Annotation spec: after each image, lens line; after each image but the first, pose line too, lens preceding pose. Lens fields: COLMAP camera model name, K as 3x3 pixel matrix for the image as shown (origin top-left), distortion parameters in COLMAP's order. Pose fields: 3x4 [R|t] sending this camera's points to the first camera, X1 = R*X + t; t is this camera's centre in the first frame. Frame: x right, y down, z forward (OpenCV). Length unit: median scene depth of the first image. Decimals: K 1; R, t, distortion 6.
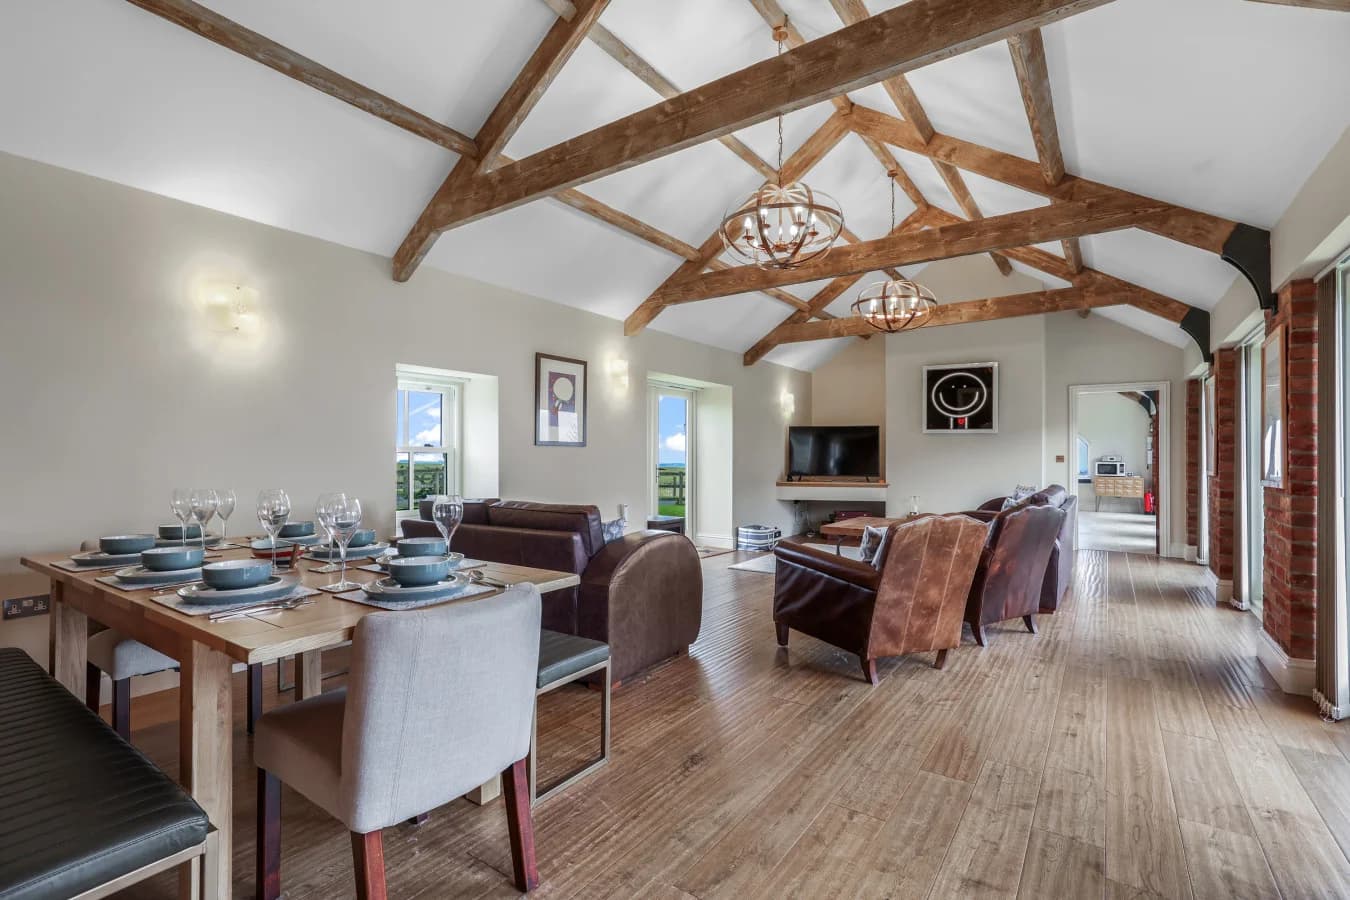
lens RADIAL K [[630.3, 0, 667.1], [0, 630.3, 452.6], [0, 0, 1]] dist [0.001539, 0.001318]
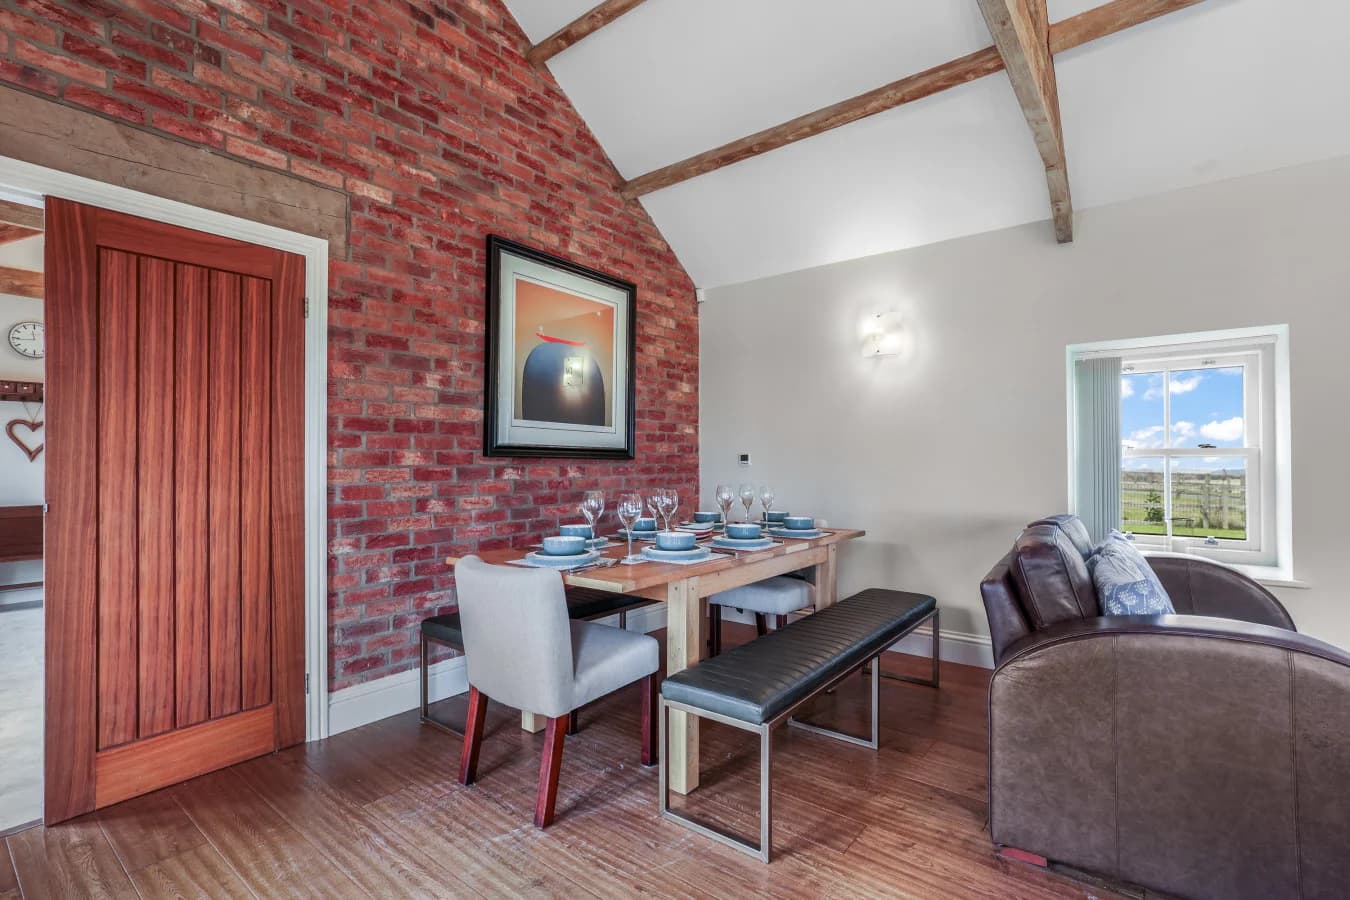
lens RADIAL K [[630.3, 0, 670.7], [0, 630.3, 458.4], [0, 0, 1]] dist [0.001539, 0.001318]
pose [[-0.046425, -0.004971, -0.998909, 0.686433], [0.003172, 0.999982, -0.005124, 0.007757], [0.998917, -0.003406, -0.046408, 0.938965]]
